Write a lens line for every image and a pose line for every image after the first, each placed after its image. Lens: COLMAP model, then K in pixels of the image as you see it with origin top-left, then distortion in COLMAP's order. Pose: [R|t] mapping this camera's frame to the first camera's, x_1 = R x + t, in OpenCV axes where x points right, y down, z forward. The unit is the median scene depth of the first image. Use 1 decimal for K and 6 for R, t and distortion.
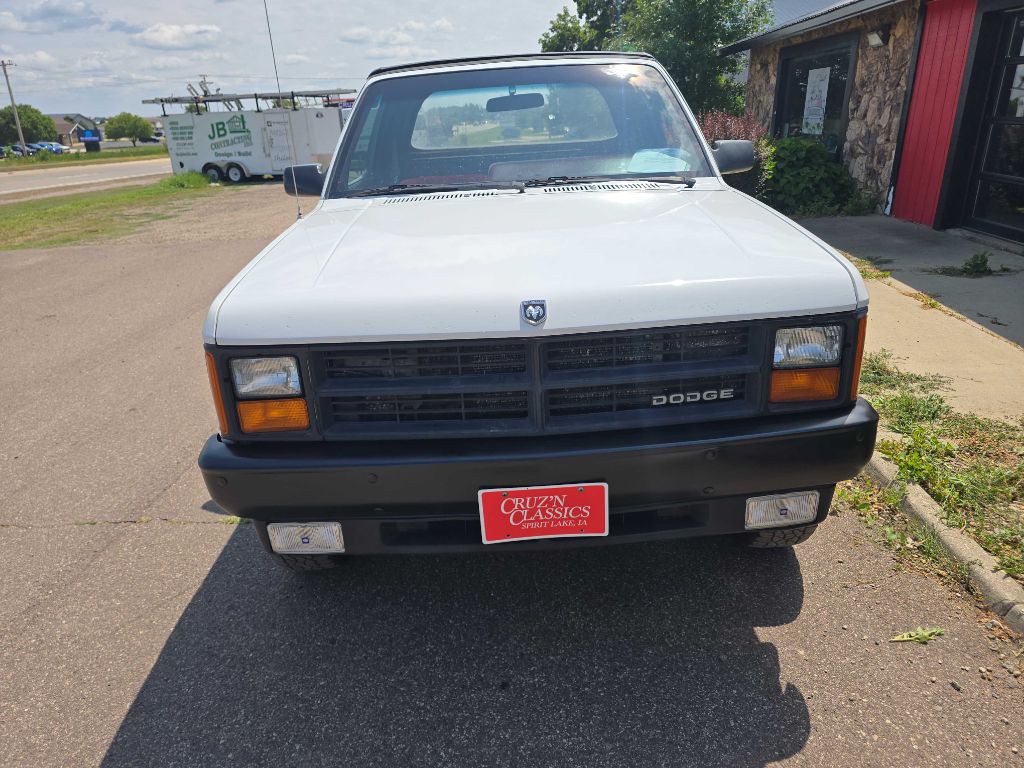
lens RADIAL K [[699.3, 0, 499.5], [0, 699.3, 384.6], [0, 0, 1]] dist [0.049770, -0.043673]
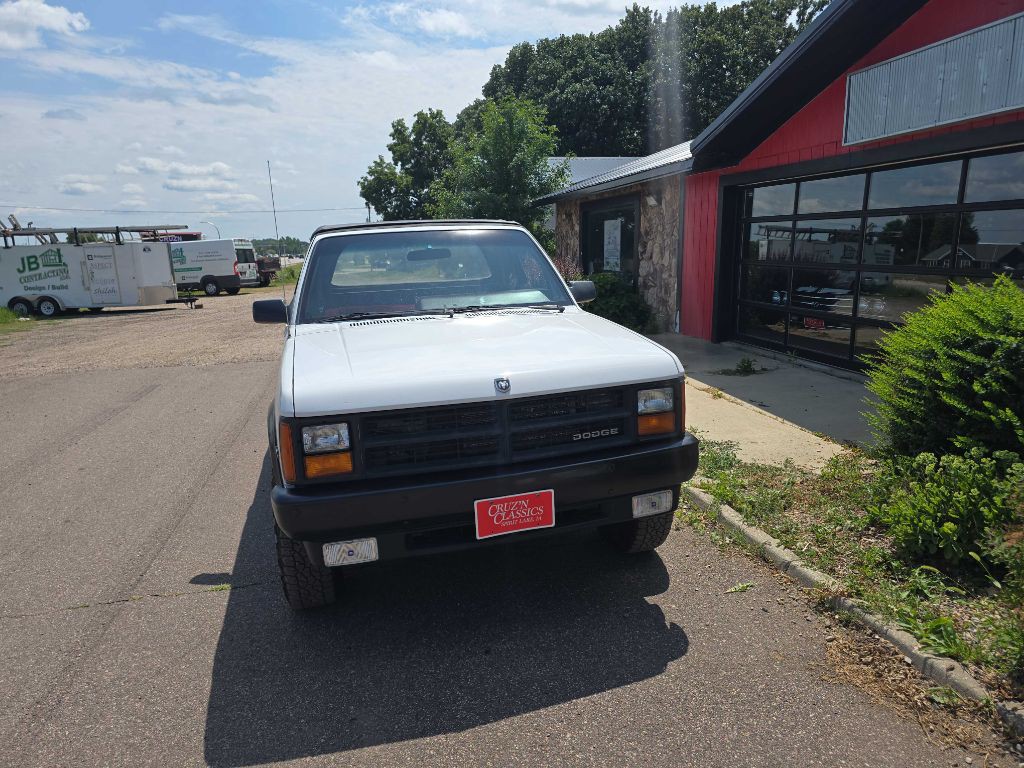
lens RADIAL K [[695.8, 0, 503.5], [0, 695.8, 382.0], [0, 0, 1]] dist [0.052352, -0.026304]
pose [[0.968430, -0.041339, 0.245832, -0.211379], [0.084247, 0.982406, -0.166679, 0.097379], [-0.234617, 0.182127, 0.954874, -0.336695]]
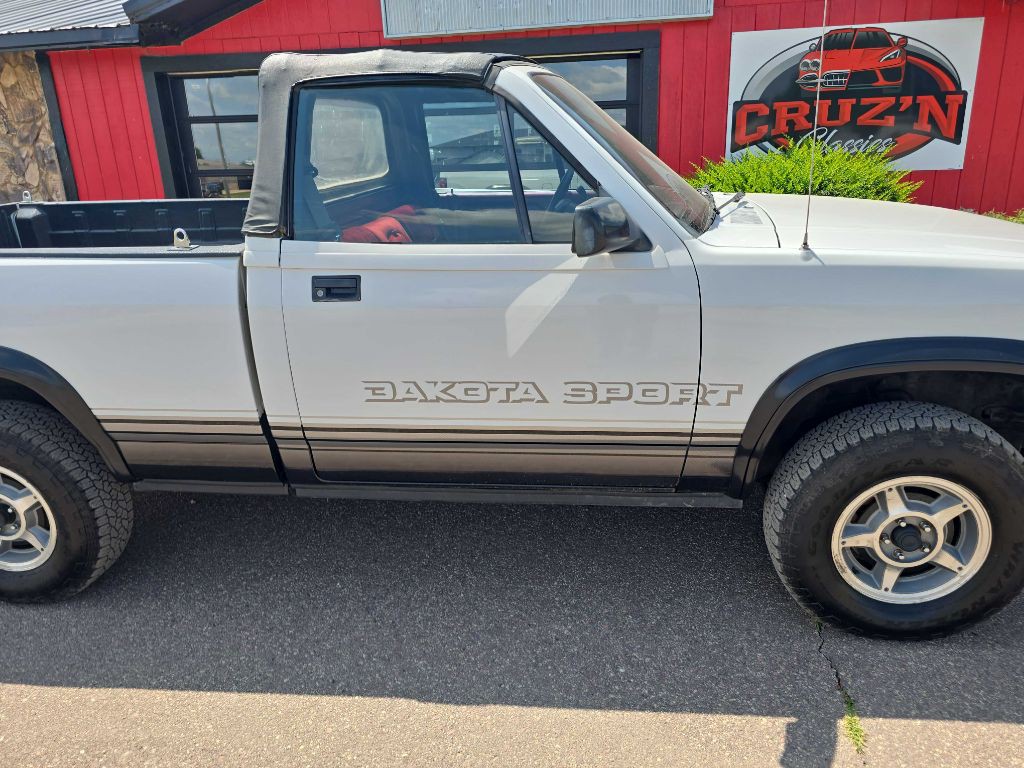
lens RADIAL K [[699.3, 0, 530.5], [0, 699.3, 374.9], [0, 0, 1]] dist [0.049770, -0.043673]
pose [[0.117541, -0.285637, 0.951102, -1.007183], [0.385376, 0.895804, 0.221404, -0.377539], [-0.915243, 0.340508, 0.215372, 1.110645]]
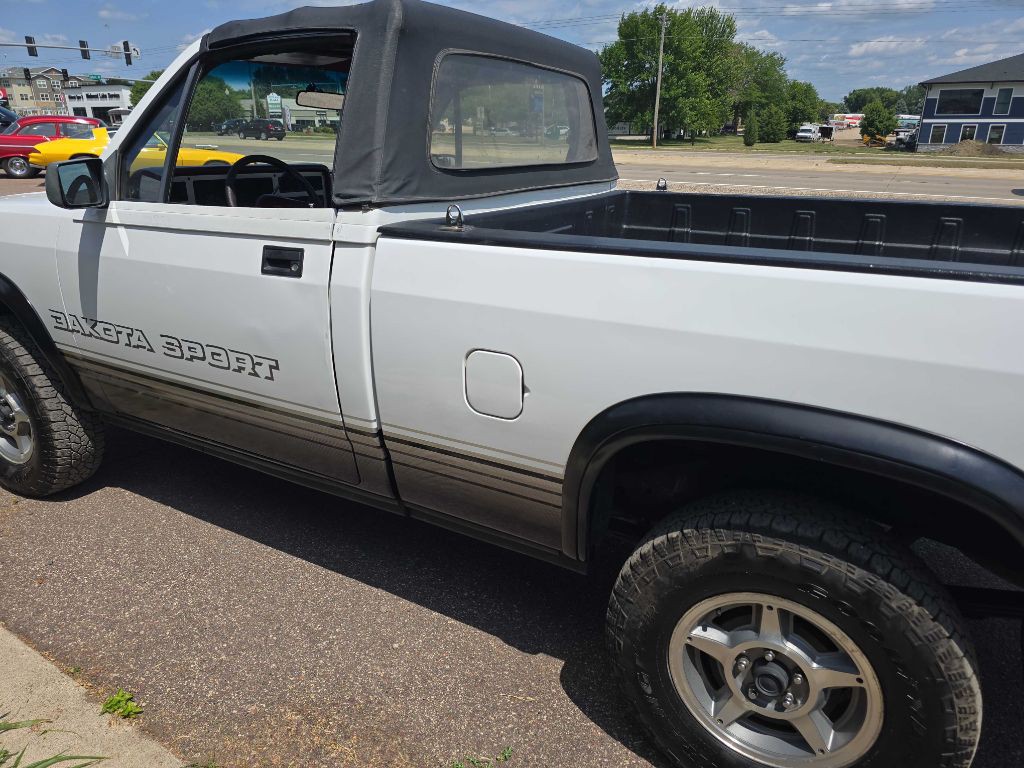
lens RADIAL K [[699.3, 0, 507.3], [0, 699.3, 382.3], [0, 0, 1]] dist [0.049770, -0.043673]
pose [[0.509286, -0.235592, 0.827722, -0.773254], [0.282143, 0.954350, 0.098035, -0.104948], [-0.813033, 0.183608, 0.552508, 0.479239]]
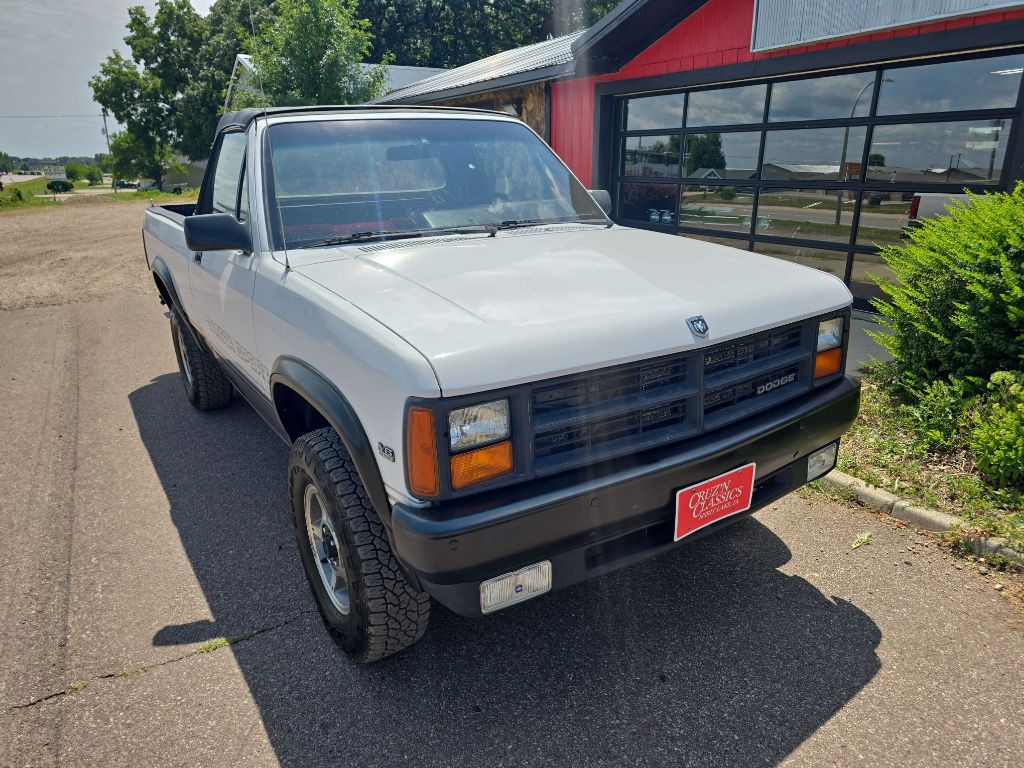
lens RADIAL K [[699.3, 0, 520.6], [0, 699.3, 399.1], [0, 0, 1]] dist [0.049770, -0.043673]
pose [[0.842220, -0.150348, 0.517746, -0.497460], [0.177388, 0.984137, -0.002774, -0.021609], [-0.509116, 0.094178, 0.855530, 0.101987]]
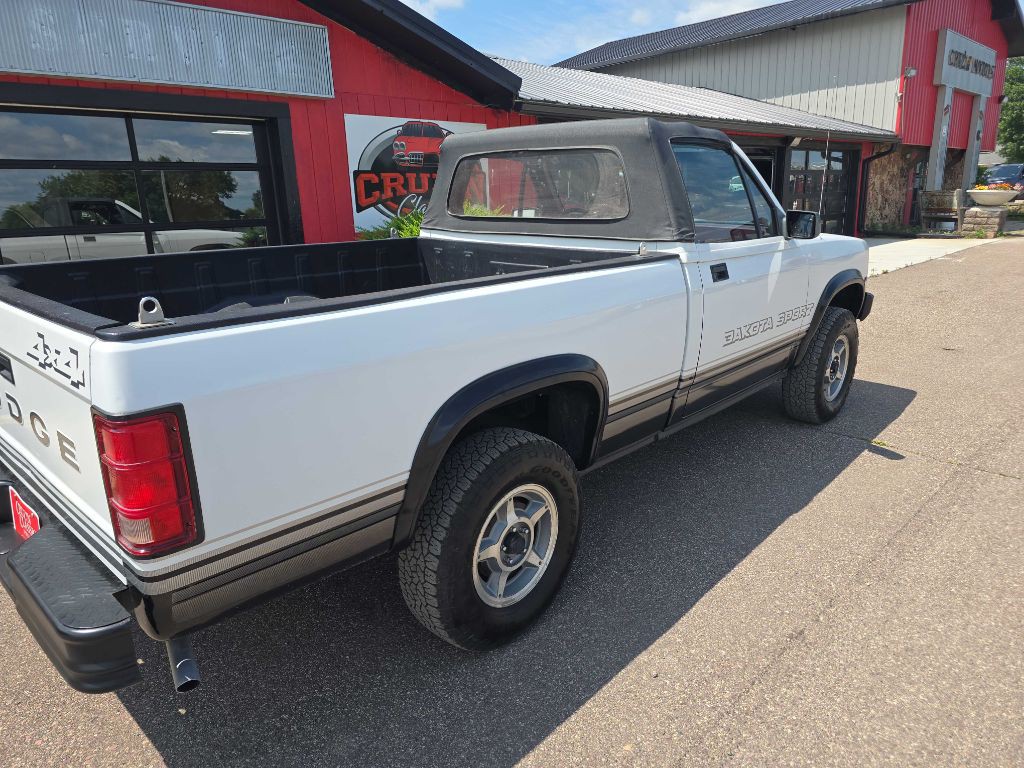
lens RADIAL K [[699.3, 0, 517.1], [0, 699.3, 380.4], [0, 0, 1]] dist [0.049770, -0.043673]
pose [[-0.740367, -0.120591, 0.661298, -0.831847], [0.288308, 0.831731, 0.474450, -0.871047], [-0.607236, 0.541924, -0.581019, 2.400241]]
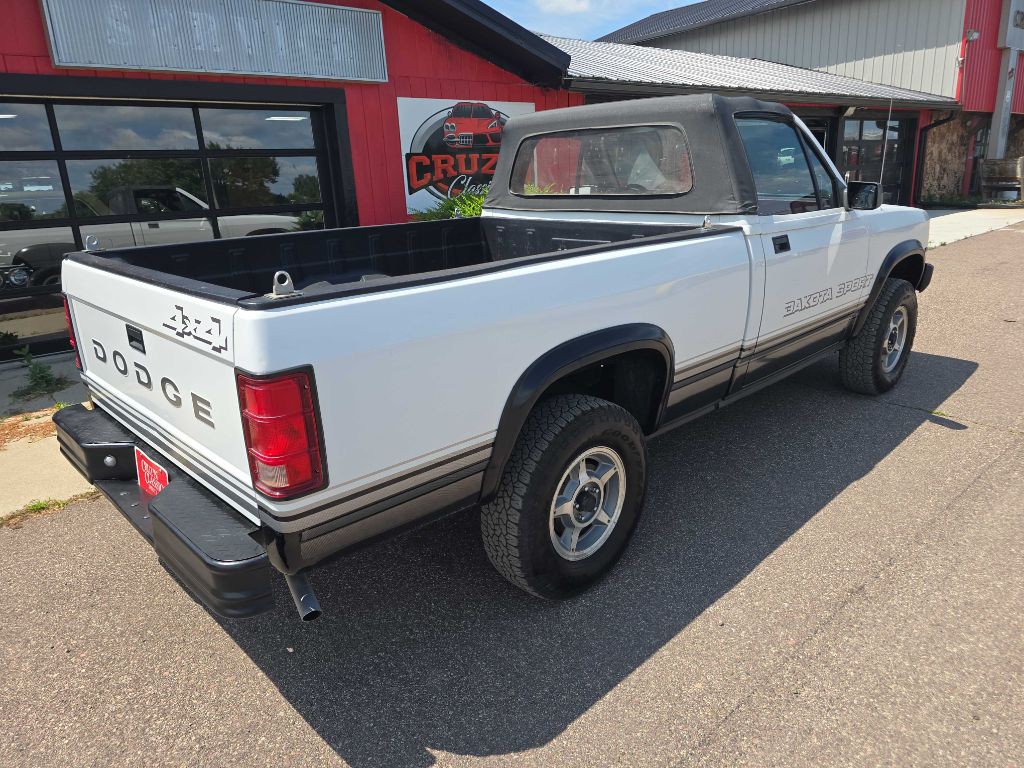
lens RADIAL K [[699.3, 0, 514.9], [0, 699.3, 384.6], [0, 0, 1]] dist [0.049770, -0.043673]
pose [[-0.700164, -0.138303, 0.700459, -0.842704], [0.322299, 0.814192, 0.482923, -0.898132], [-0.637098, 0.563882, -0.525493, 2.469440]]
